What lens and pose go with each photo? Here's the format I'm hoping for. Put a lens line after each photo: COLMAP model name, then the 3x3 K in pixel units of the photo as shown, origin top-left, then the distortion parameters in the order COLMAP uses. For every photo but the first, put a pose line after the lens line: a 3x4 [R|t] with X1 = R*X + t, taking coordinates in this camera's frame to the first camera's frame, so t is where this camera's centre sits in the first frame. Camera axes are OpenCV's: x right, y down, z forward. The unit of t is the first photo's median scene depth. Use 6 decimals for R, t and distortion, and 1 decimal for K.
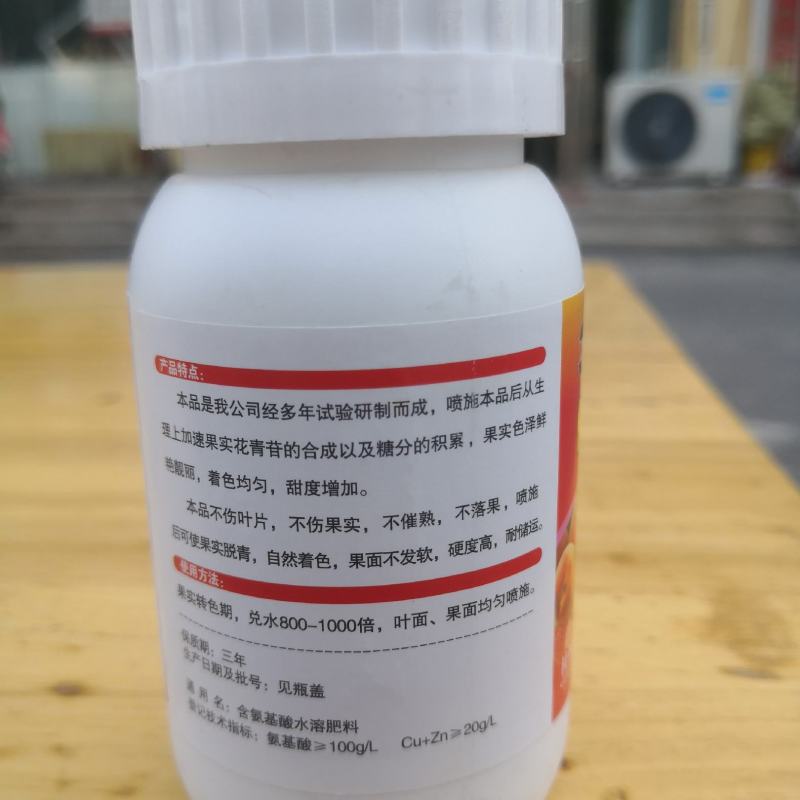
lens RADIAL K [[941.7, 0, 402.3], [0, 941.7, 407.9], [0, 0, 1]] dist [-0.000906, -0.175713]
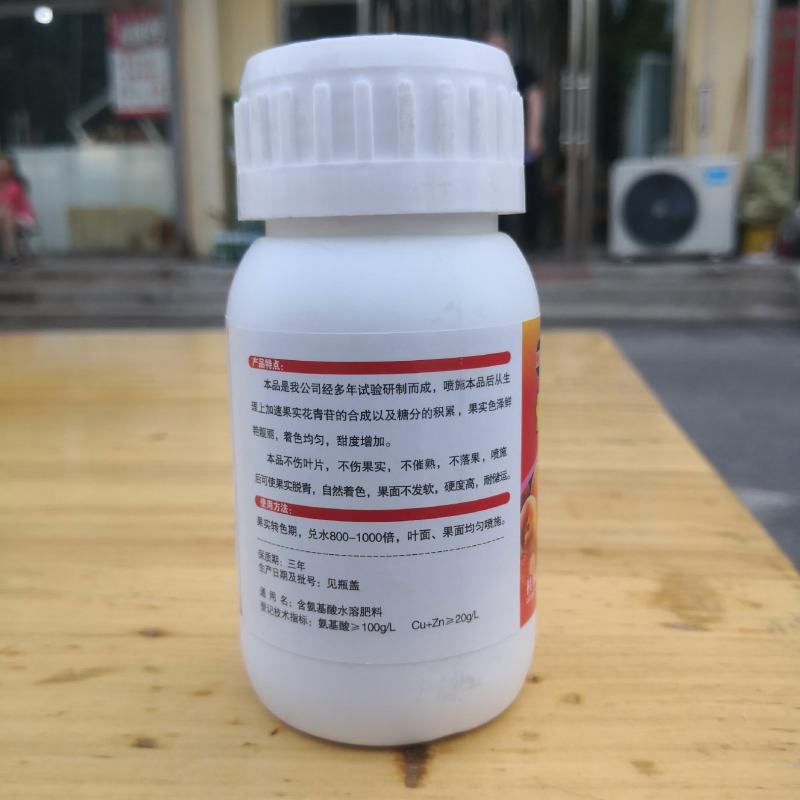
lens RADIAL K [[913.0, 0, 403.9], [0, 913.0, 399.4], [0, 0, 1]] dist [-0.001387, -0.058167]
pose [[0.999935, 0.007124, -0.008895, -0.003277], [-0.007838, 0.996514, -0.083059, 0.134642], [0.008272, 0.083123, 0.996505, -0.446180]]
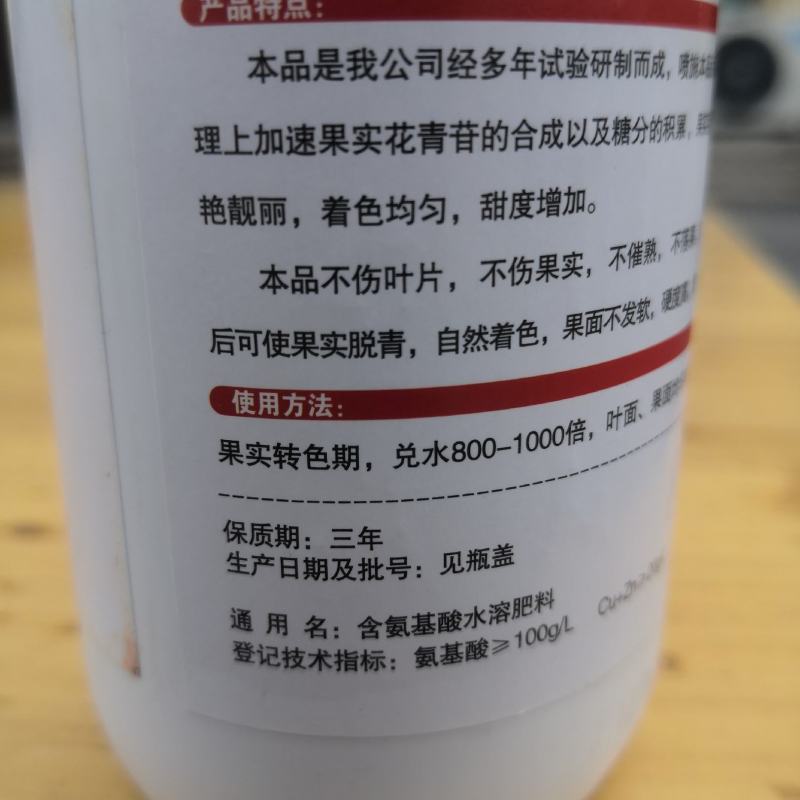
lens RADIAL K [[930.7, 0, 400.0], [0, 930.7, 400.0], [0, 0, 1]] dist [0.078354, -0.360528]
pose [[0.872831, -0.142414, 0.466780, -0.439553], [0.125260, 0.989807, 0.067764, 0.152174], [-0.471673, -0.000678, 0.881773, 0.498633]]
